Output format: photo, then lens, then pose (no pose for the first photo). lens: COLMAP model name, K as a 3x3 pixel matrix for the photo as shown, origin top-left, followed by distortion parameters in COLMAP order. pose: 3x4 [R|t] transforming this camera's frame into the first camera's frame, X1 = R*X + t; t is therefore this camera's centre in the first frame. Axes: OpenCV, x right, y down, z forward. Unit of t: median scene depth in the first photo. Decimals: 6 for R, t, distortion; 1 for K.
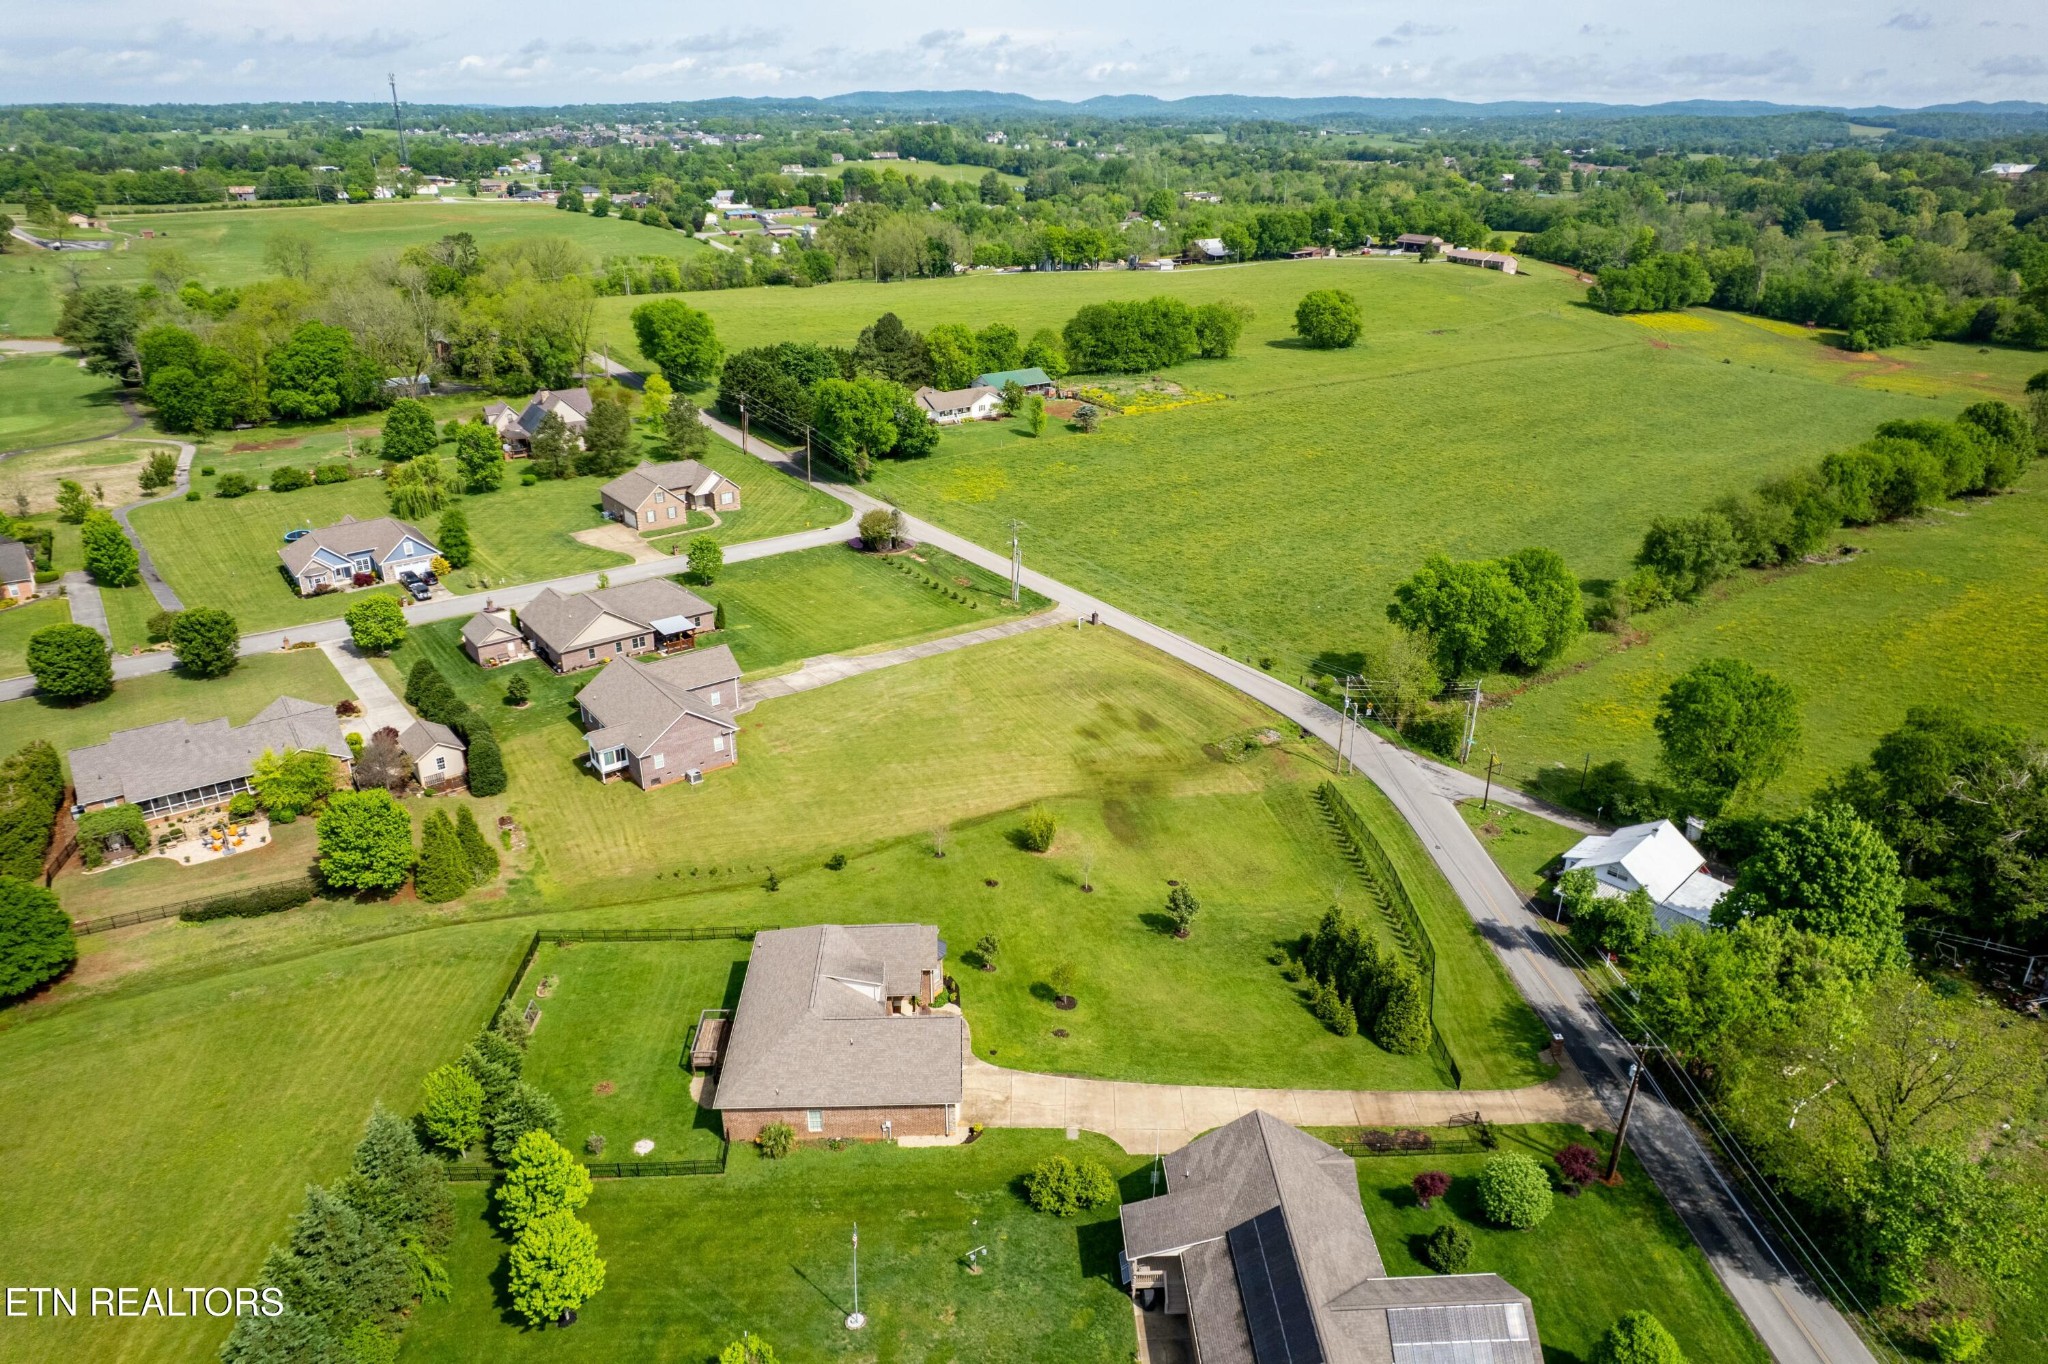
lens RADIAL K [[1310.5, 0, 1021.4], [0, 1310.5, 700.2], [0, 0, 1]] dist [-0.074629, 0.061882]
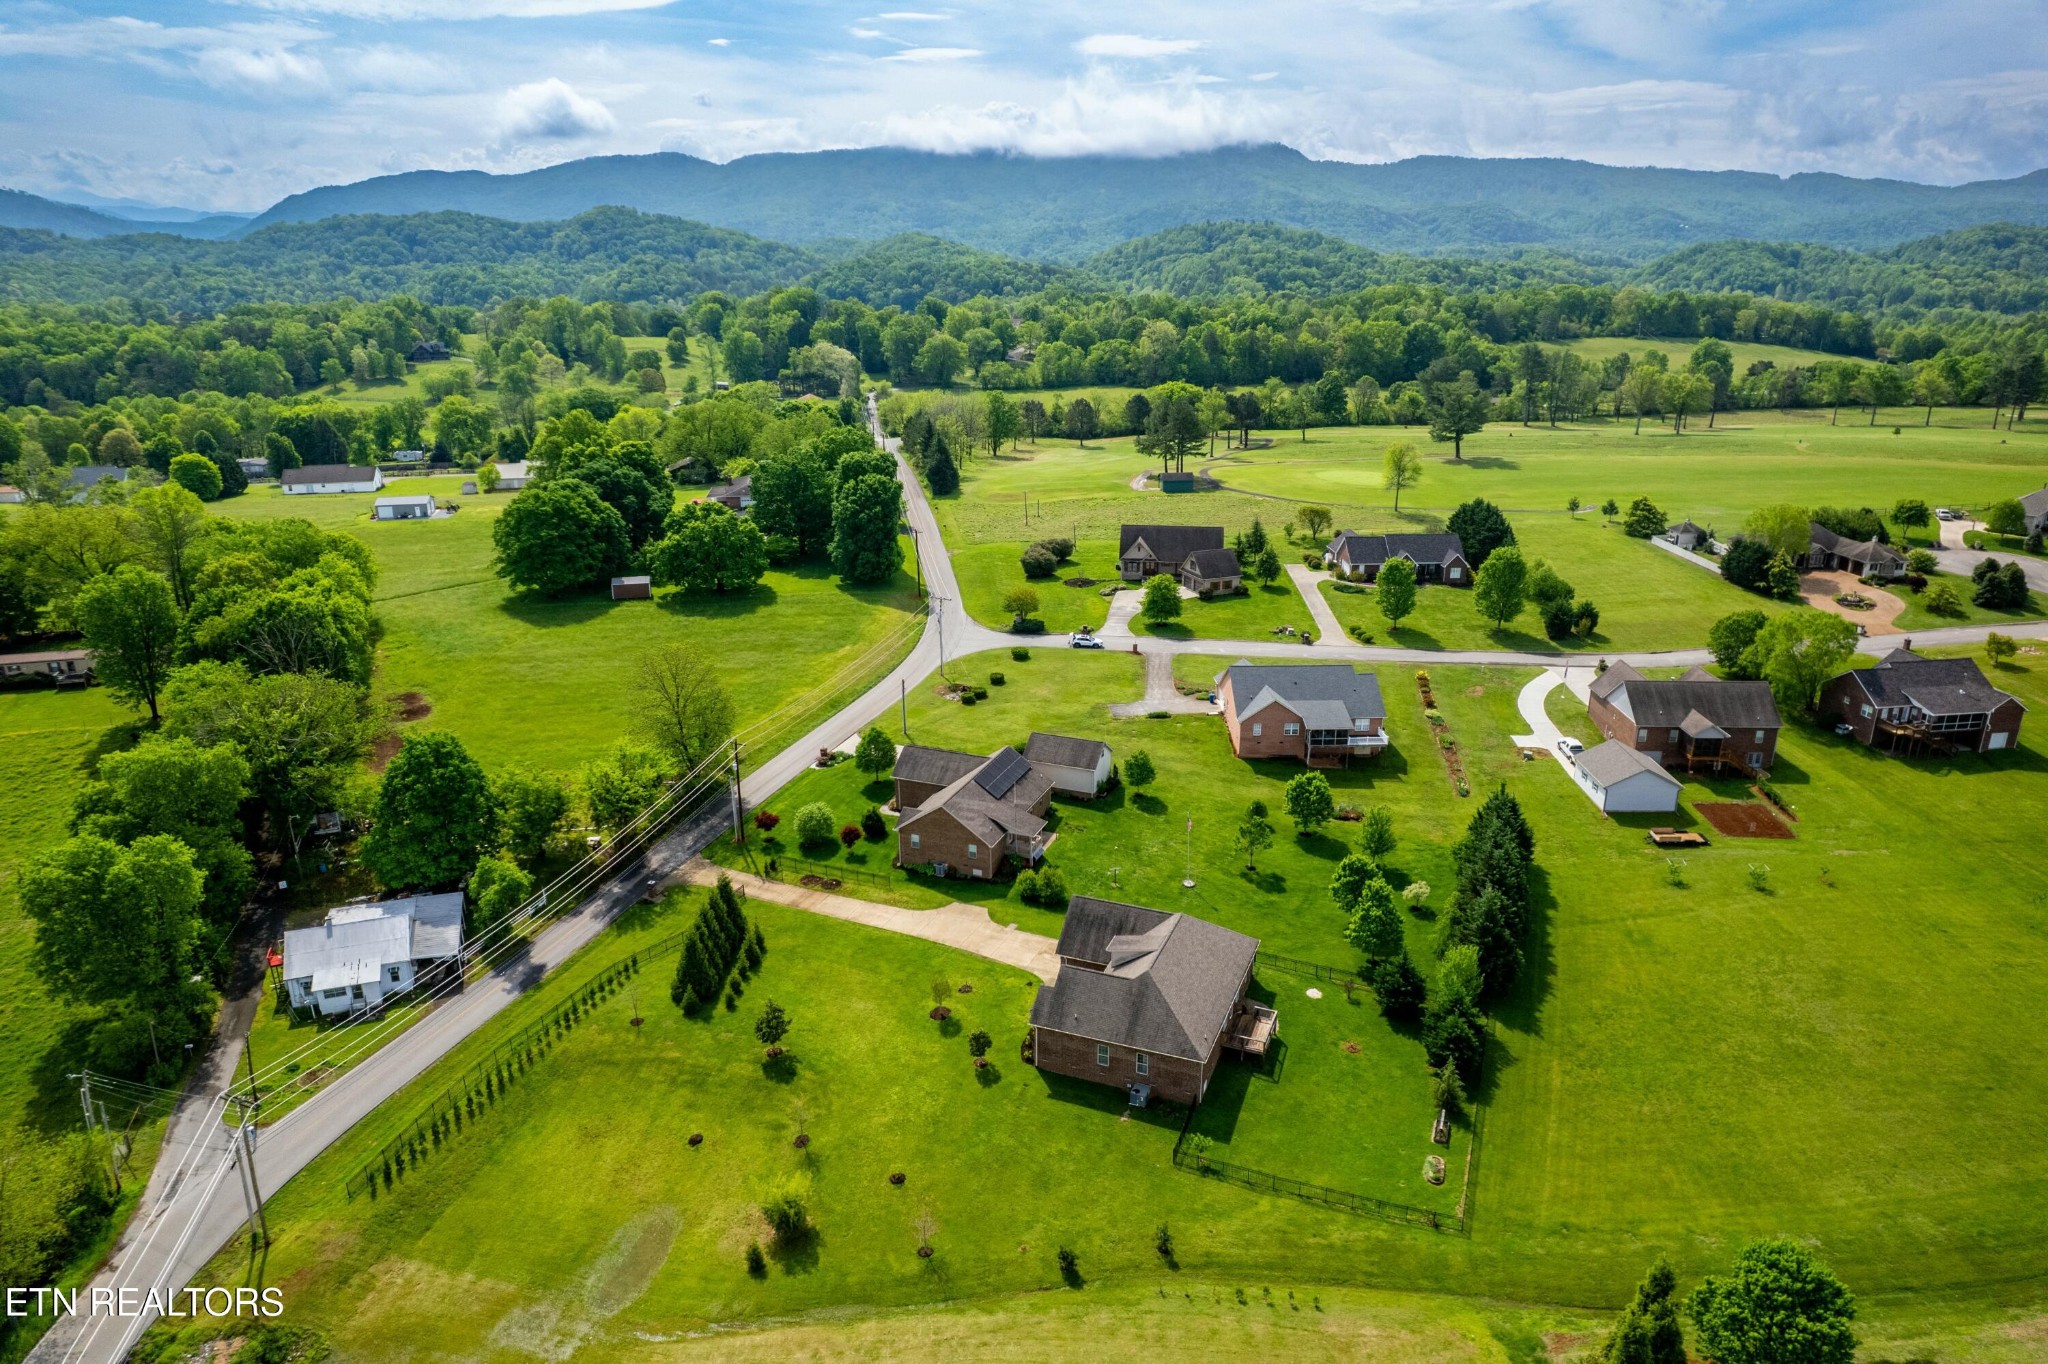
lens RADIAL K [[1310.5, 0, 1033.3], [0, 1310.5, 695.9], [0, 0, 1]] dist [-0.074629, 0.061882]
pose [[-0.918015, -0.133340, 0.373455, -0.110901], [0.161695, 0.734052, 0.659562, -0.181872], [-0.362081, 0.665874, -0.652311, 0.404430]]
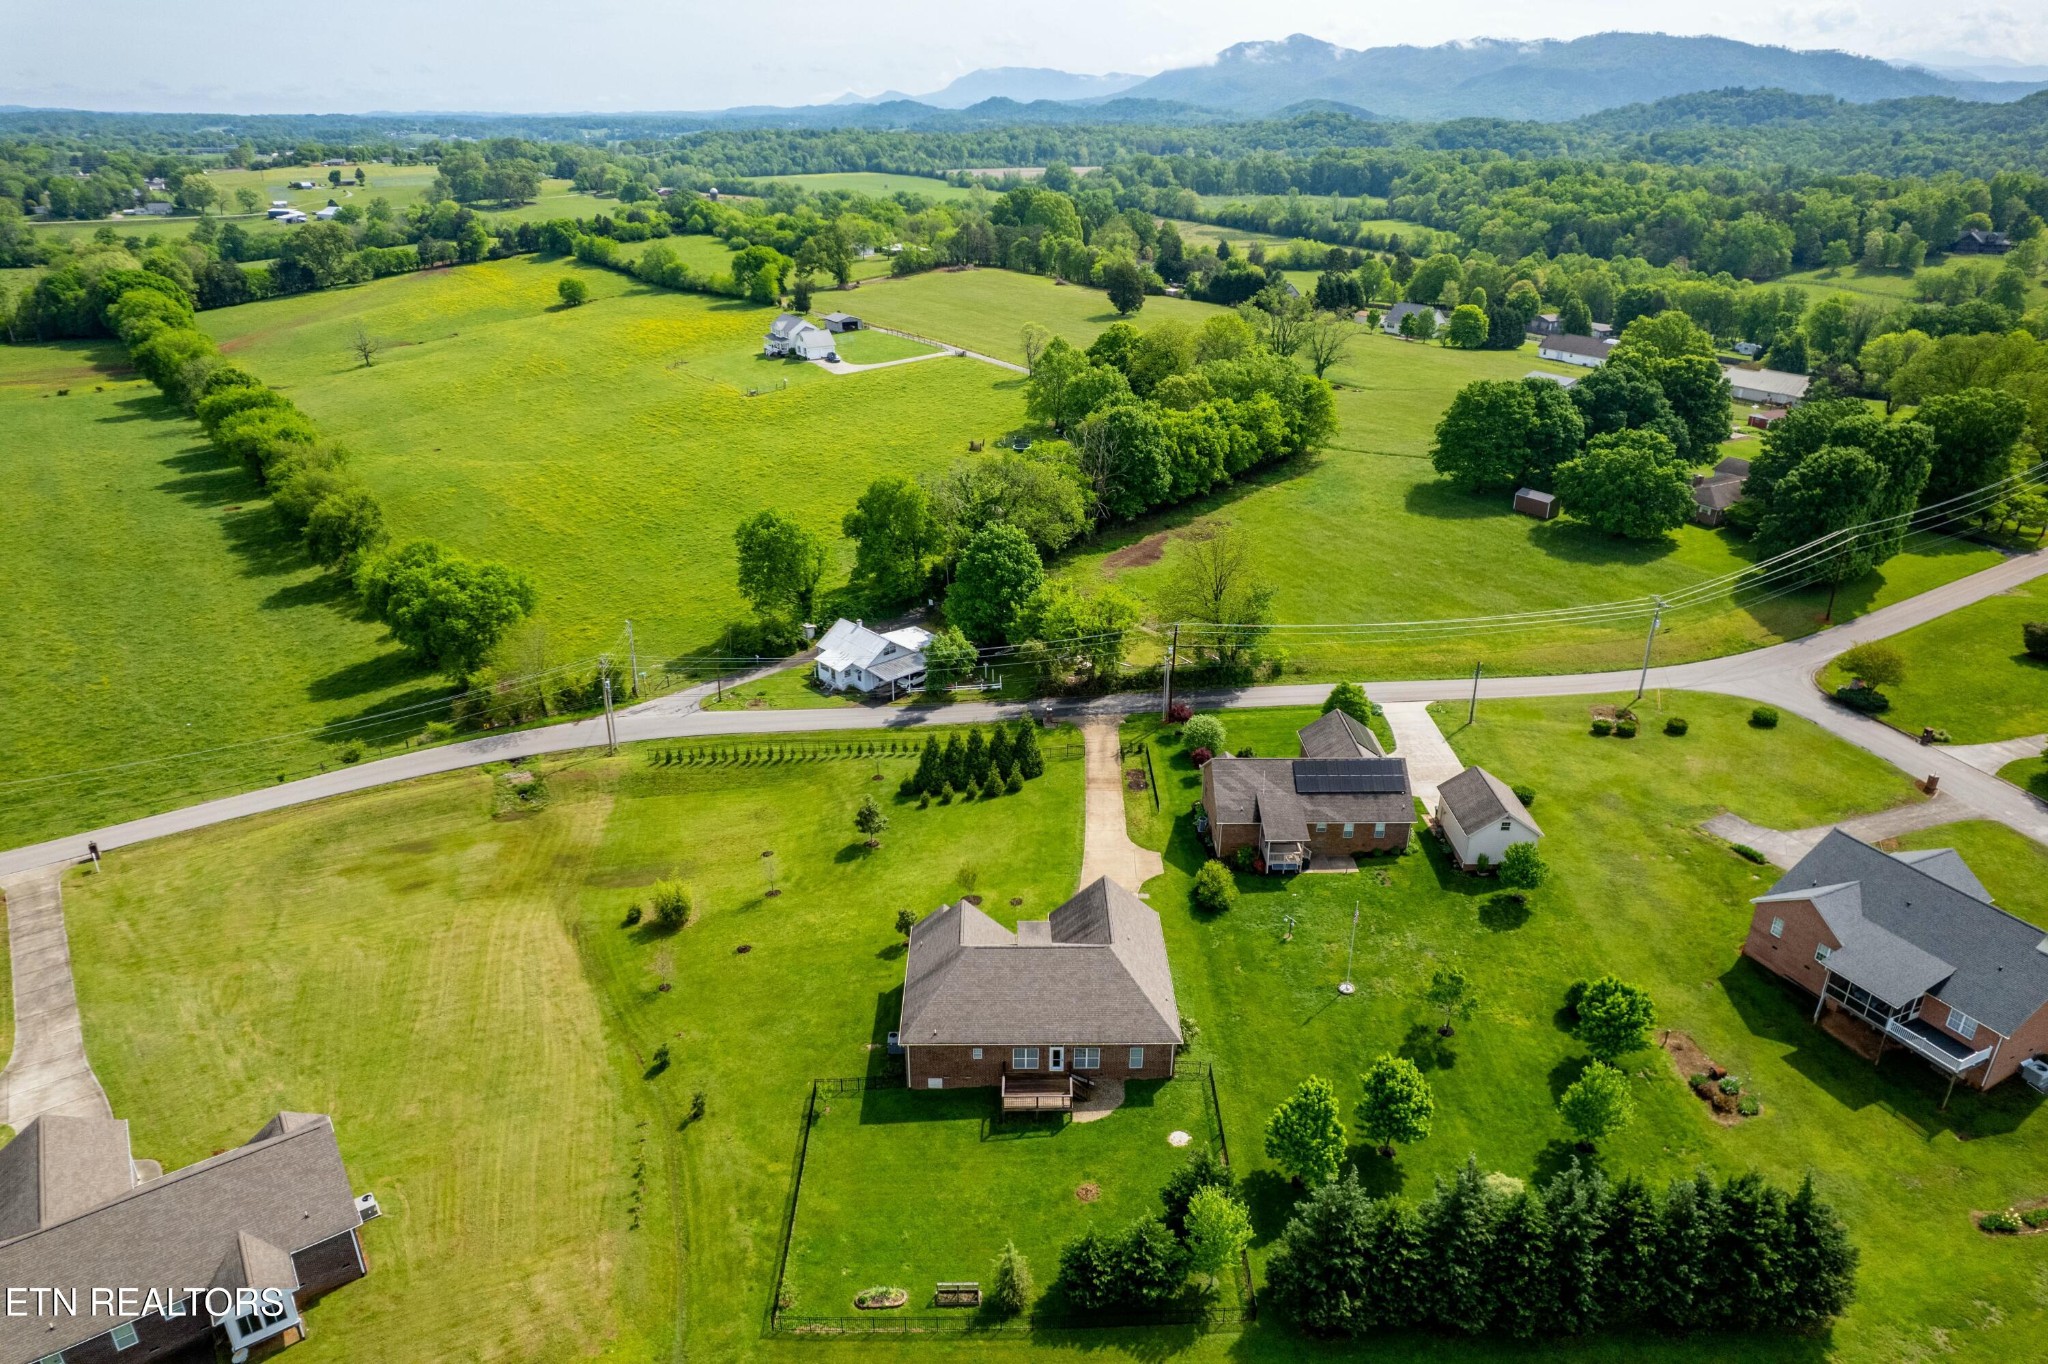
lens RADIAL K [[1310.5, 0, 1025.4], [0, 1310.5, 701.3], [0, 0, 1]] dist [-0.074629, 0.061882]
pose [[0.021502, -0.418960, 0.907750, -0.245660], [0.414423, 0.830016, 0.373266, -0.083968], [-0.909830, 0.368166, 0.191474, 0.181219]]
